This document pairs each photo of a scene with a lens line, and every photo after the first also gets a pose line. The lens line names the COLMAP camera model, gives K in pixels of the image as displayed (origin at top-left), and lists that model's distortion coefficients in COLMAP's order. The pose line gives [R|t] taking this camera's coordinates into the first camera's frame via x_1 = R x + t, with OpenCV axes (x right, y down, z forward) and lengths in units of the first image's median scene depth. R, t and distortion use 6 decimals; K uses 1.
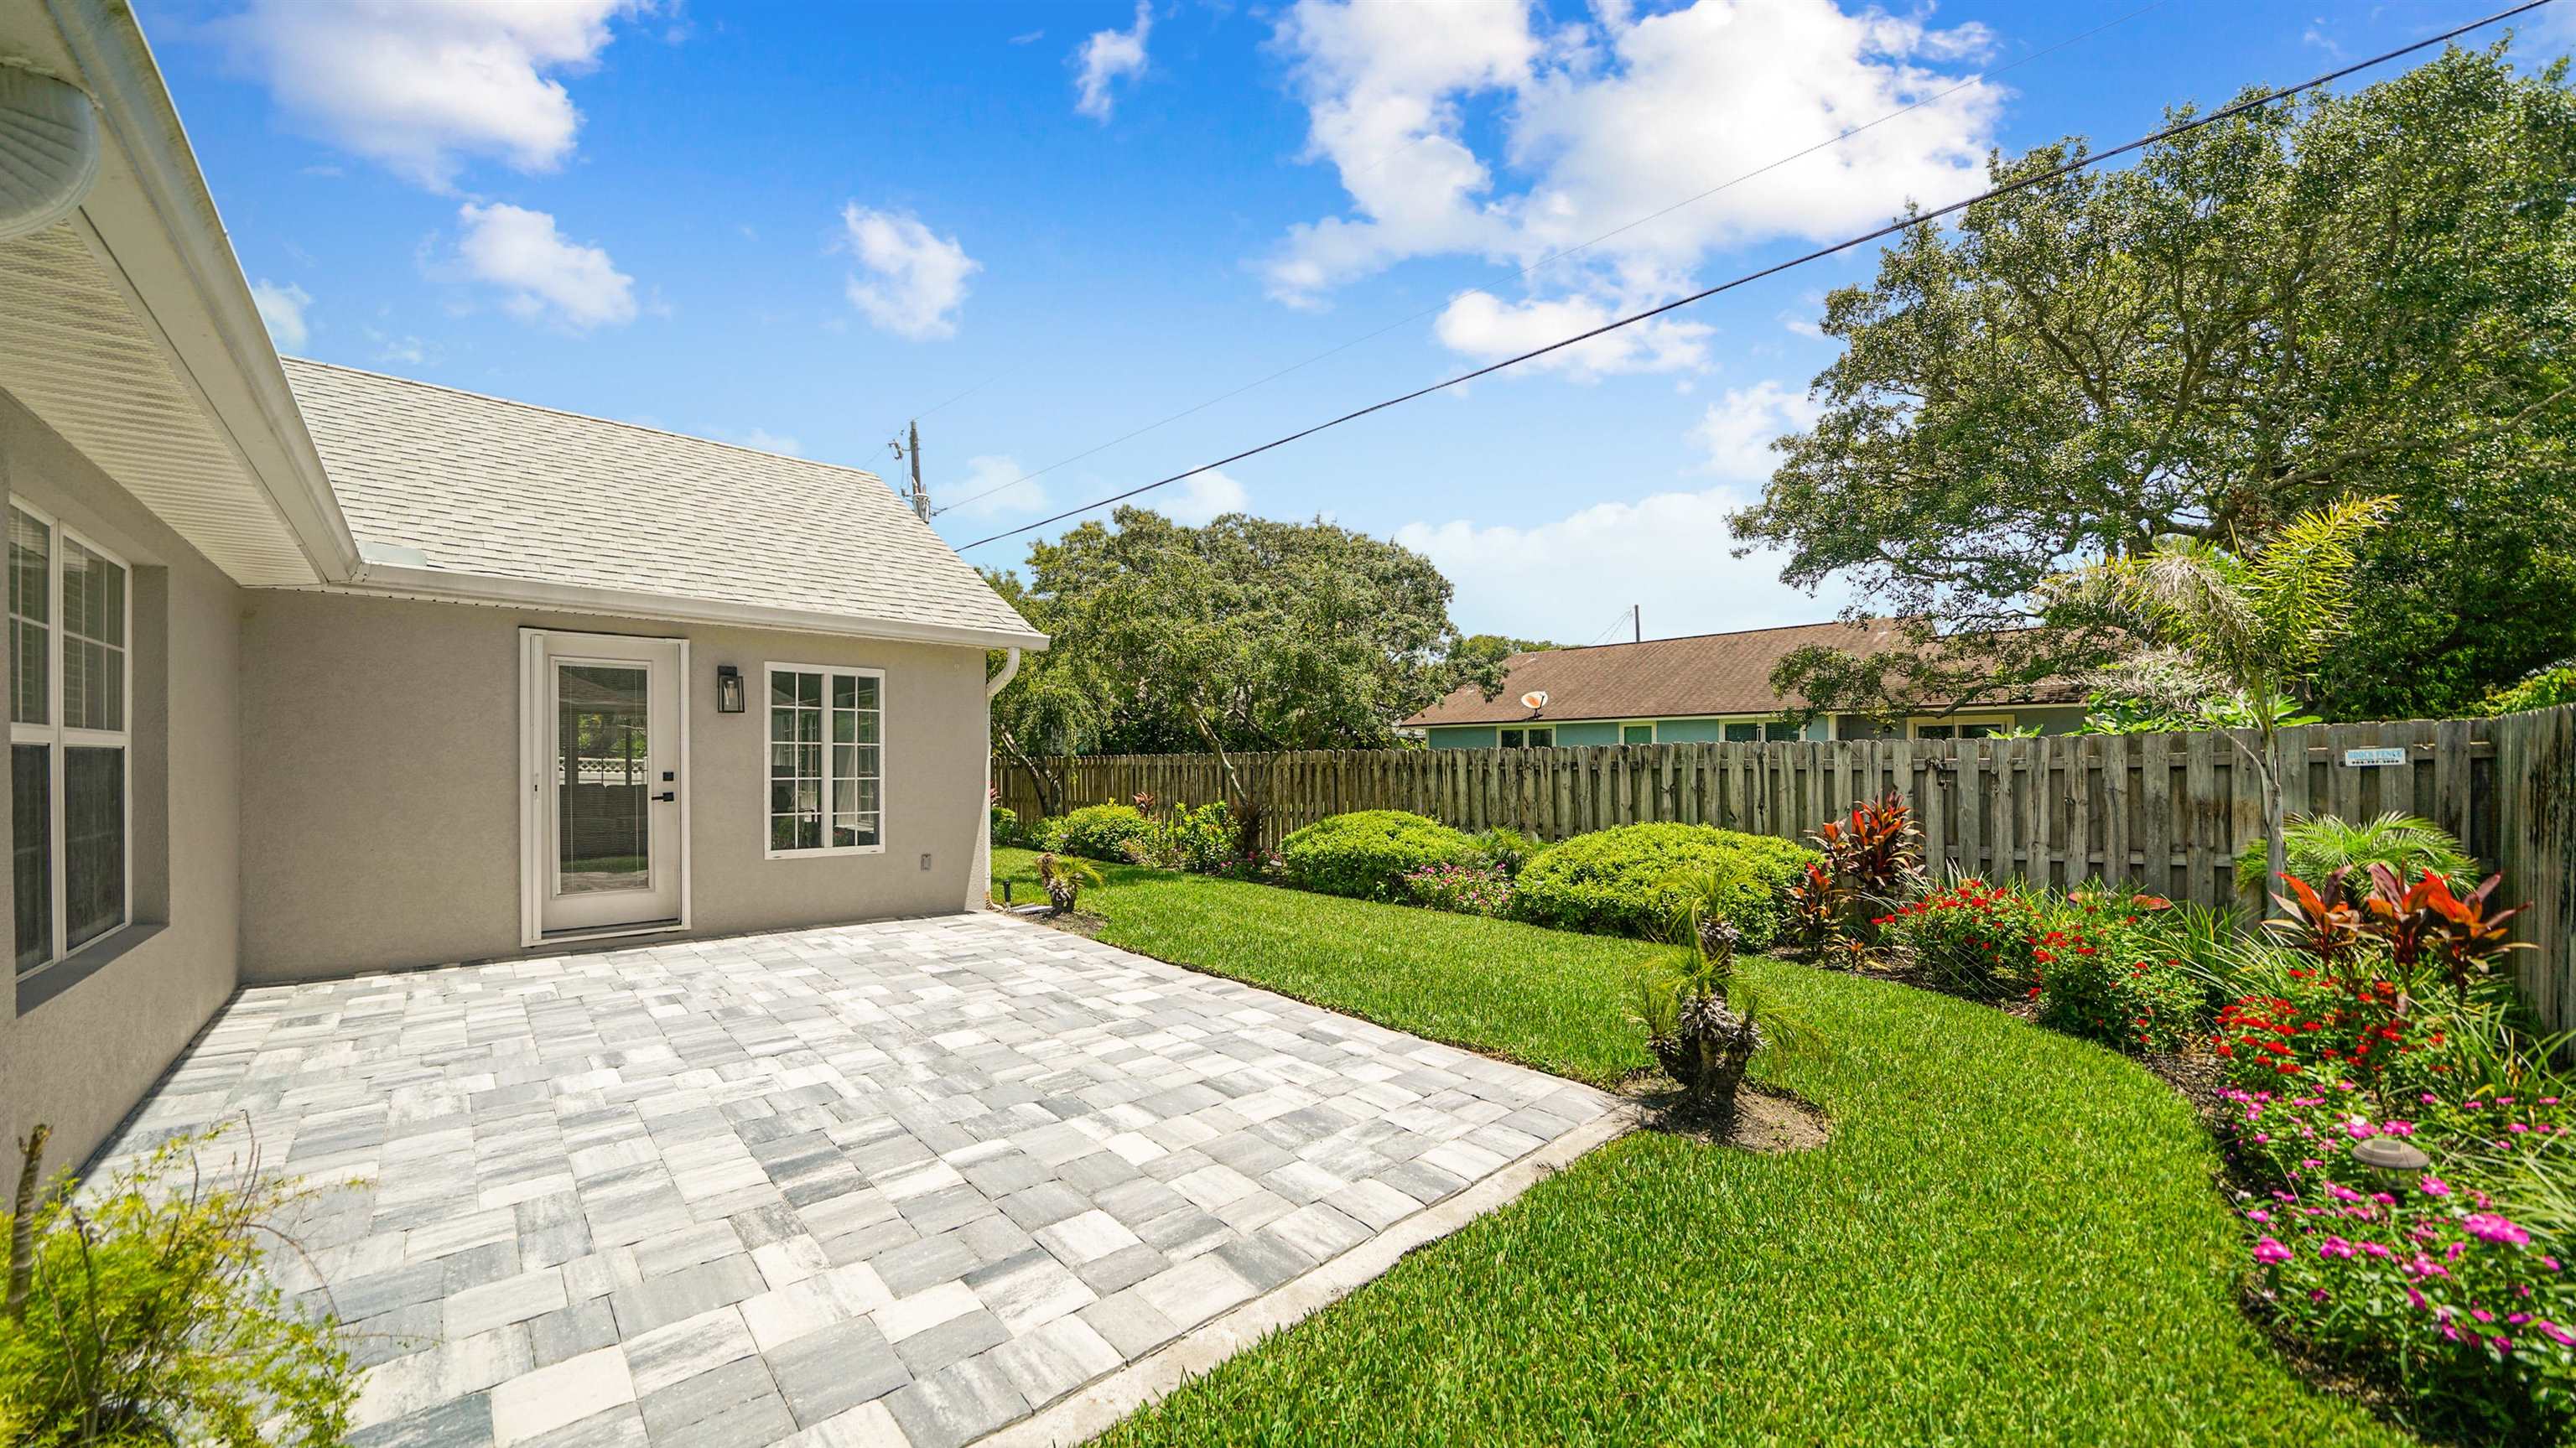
lens RADIAL K [[922.9, 0, 1284.8], [0, 922.9, 748.2], [0, 0, 1]] dist [-0.002795, -0.000752]
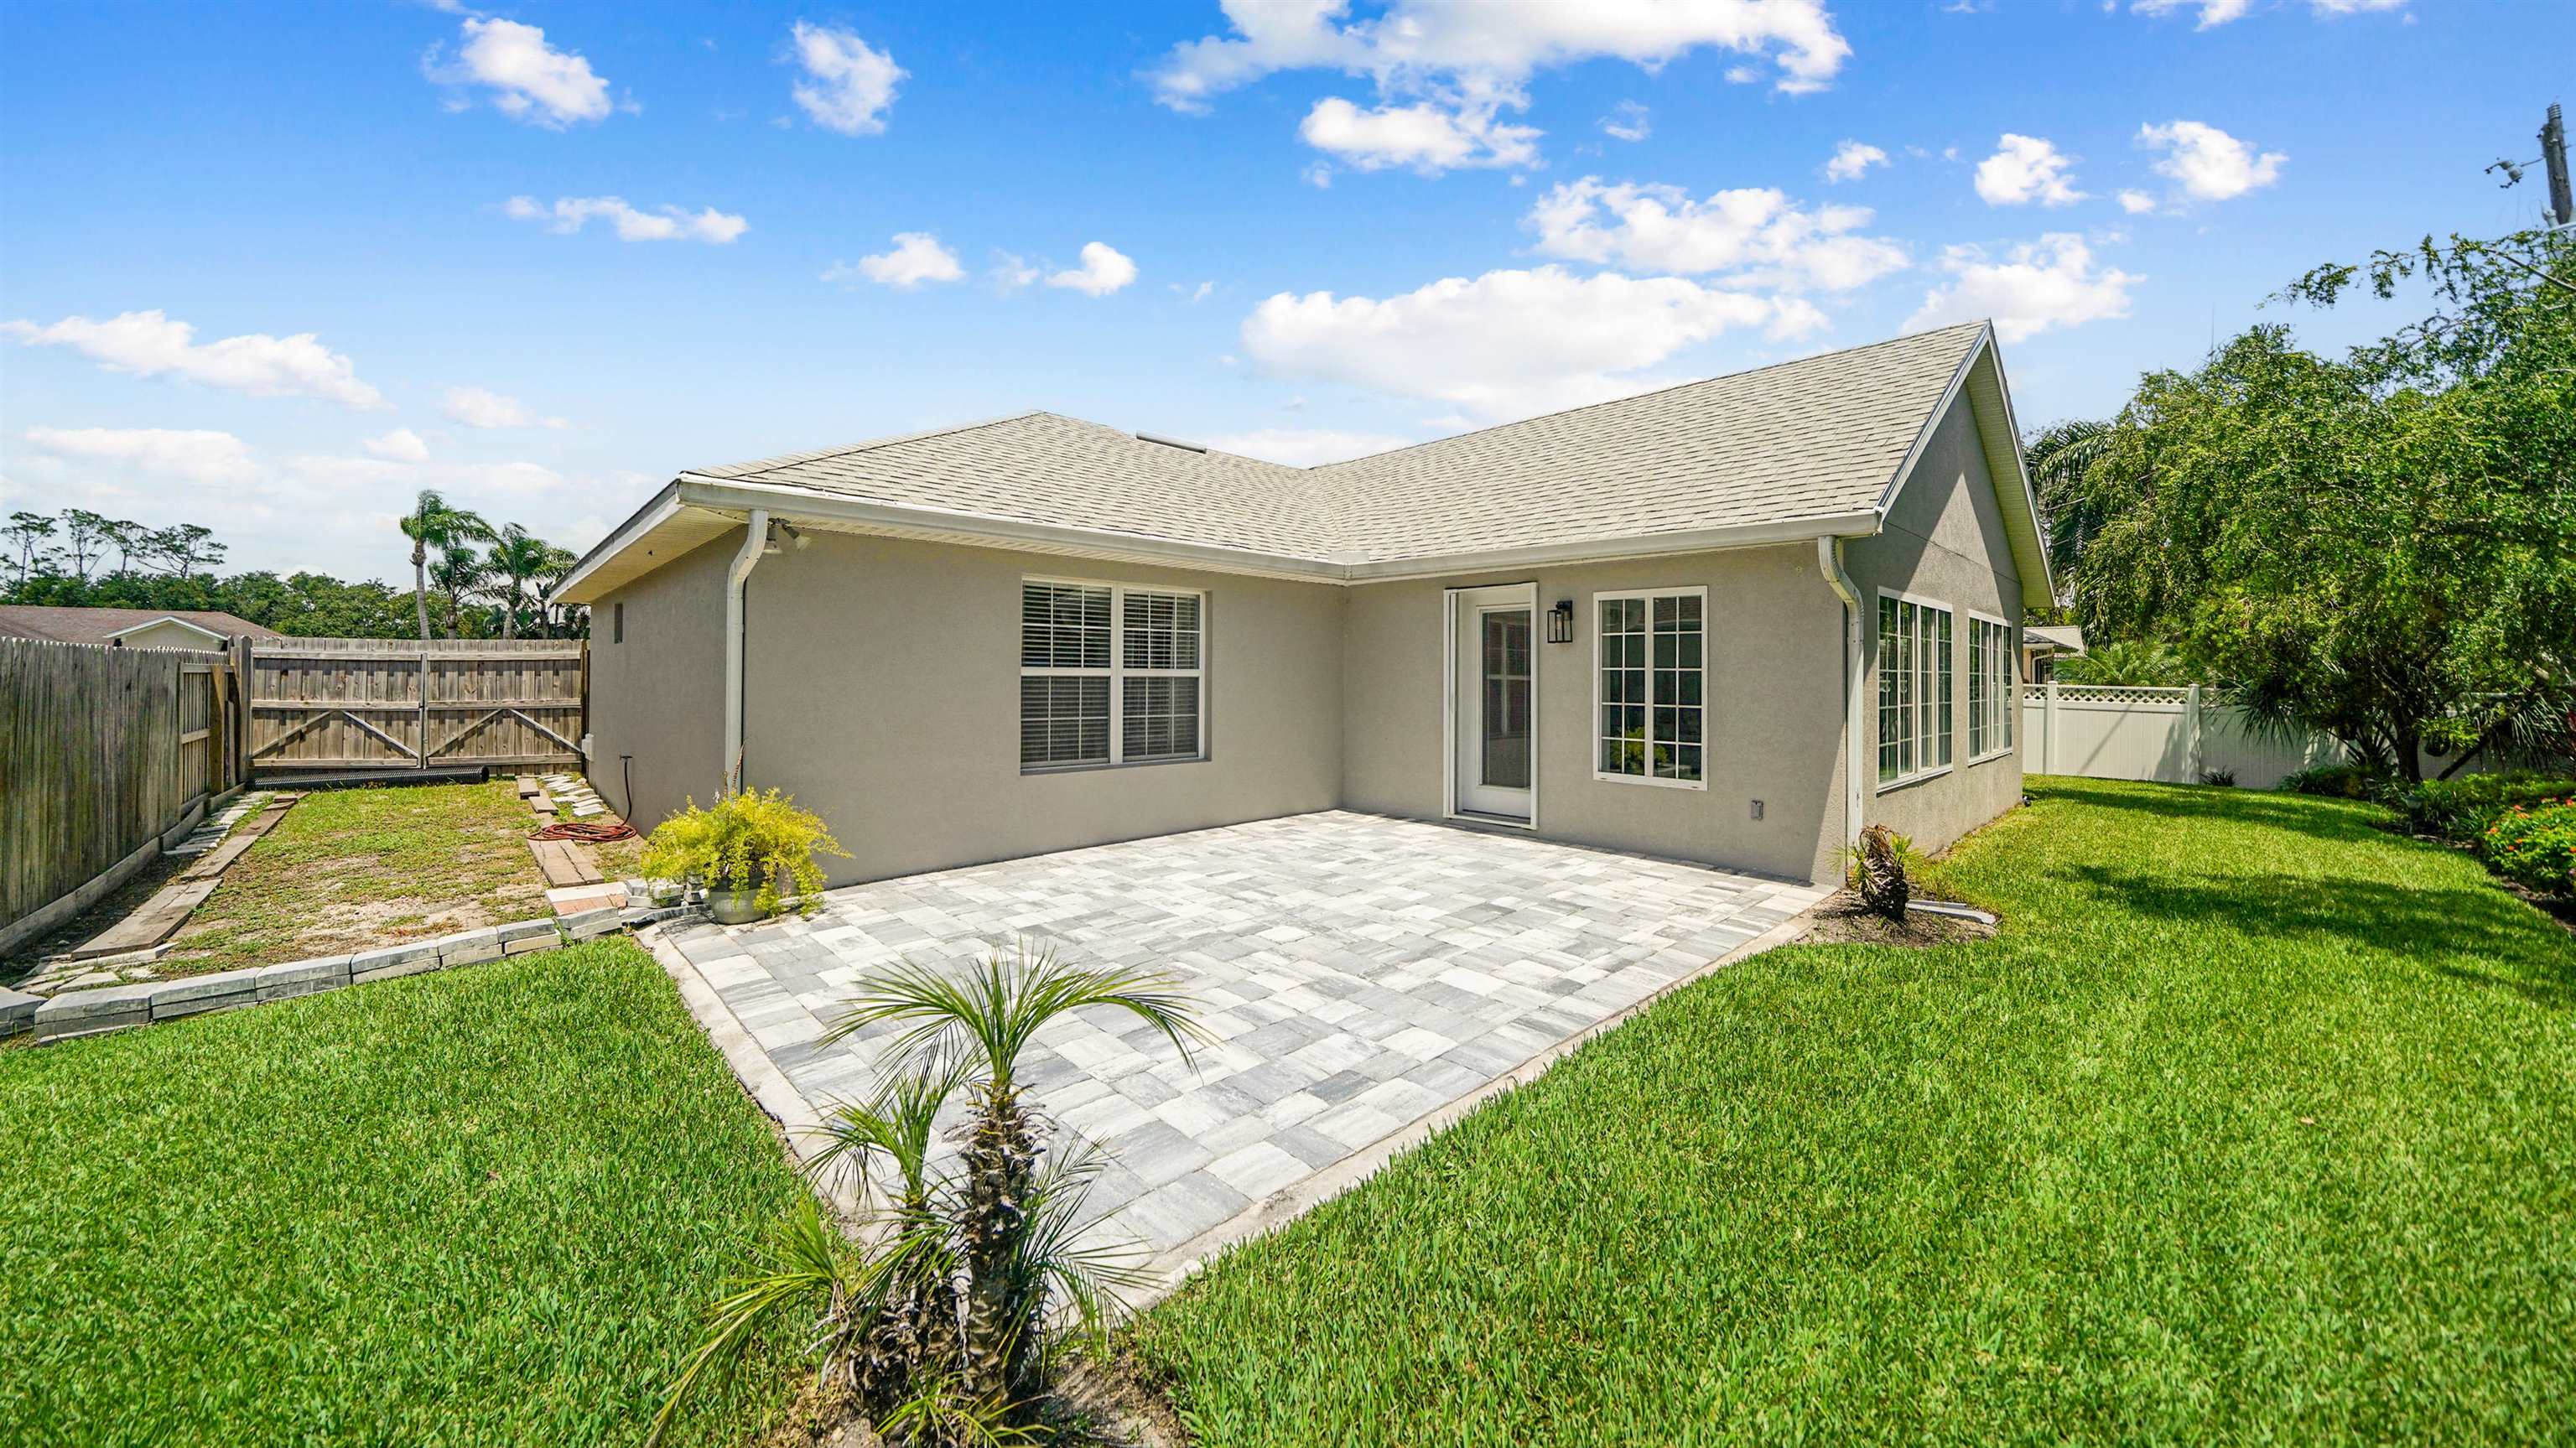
lens RADIAL K [[922.9, 0, 1267.4], [0, 922.9, 671.1], [0, 0, 1]] dist [-0.002795, -0.000752]
pose [[-0.011595, -0.005031, -0.999920, 0.620752], [0.006973, 0.999963, -0.005112, -0.001645], [0.999908, -0.007031, -0.011560, 0.788891]]
